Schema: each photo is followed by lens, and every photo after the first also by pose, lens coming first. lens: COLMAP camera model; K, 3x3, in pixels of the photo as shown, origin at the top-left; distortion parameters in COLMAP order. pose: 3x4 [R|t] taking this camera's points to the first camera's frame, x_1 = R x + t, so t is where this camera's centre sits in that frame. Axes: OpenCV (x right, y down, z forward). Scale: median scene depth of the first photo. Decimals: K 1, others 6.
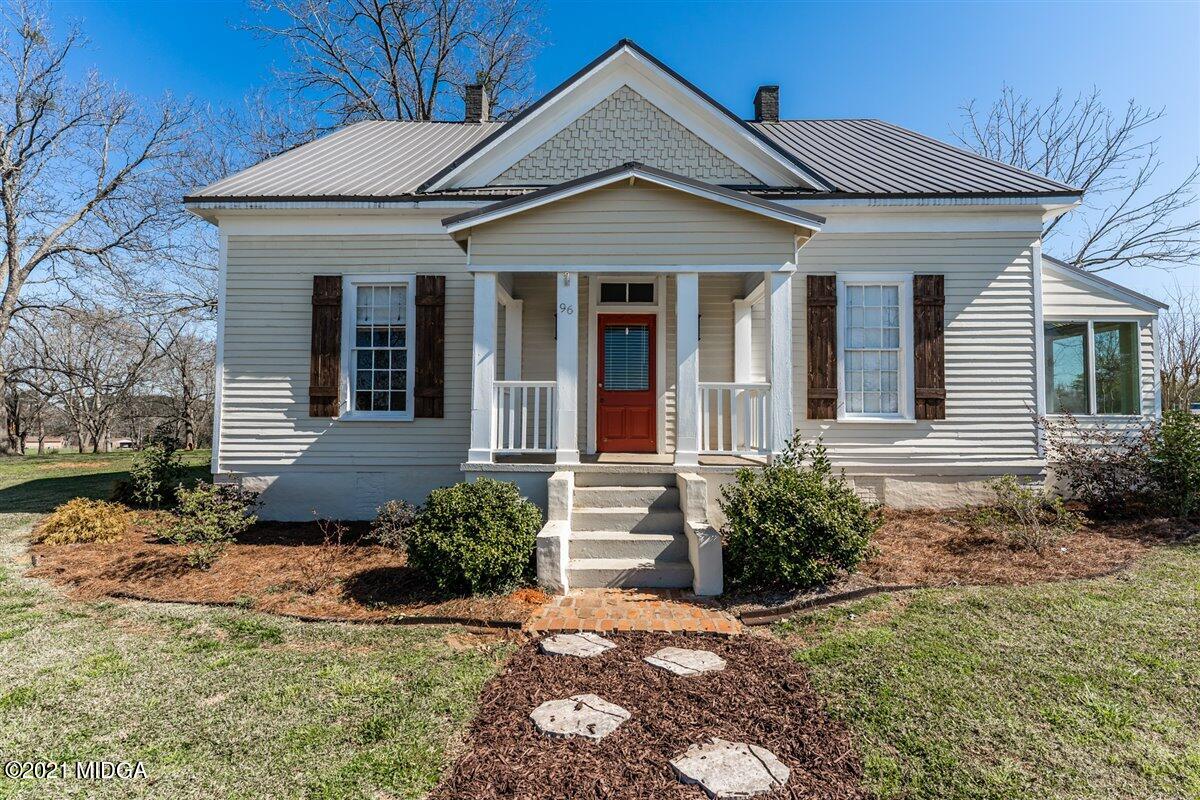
lens RADIAL K [[528.3, 0, 600.5], [0, 528.3, 404.0], [0, 0, 1]] dist [-0.000039, -0.000579]
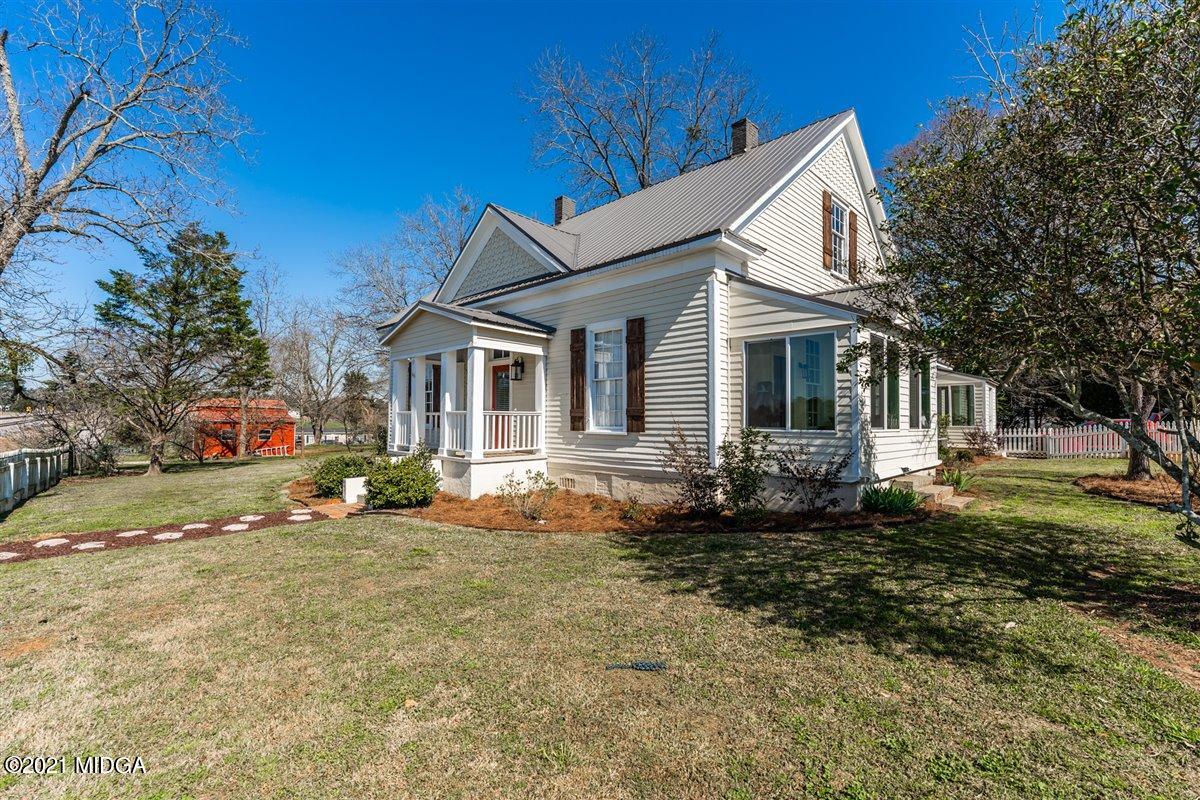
lens RADIAL K [[528.3, 0, 602.4], [0, 528.3, 400.7], [0, 0, 1]] dist [-0.000039, -0.000579]
pose [[0.732991, -0.026558, -0.679720, 1.420507], [0.021339, 0.999644, -0.016048, -0.027741], [0.679904, -0.002742, 0.733296, 0.012421]]
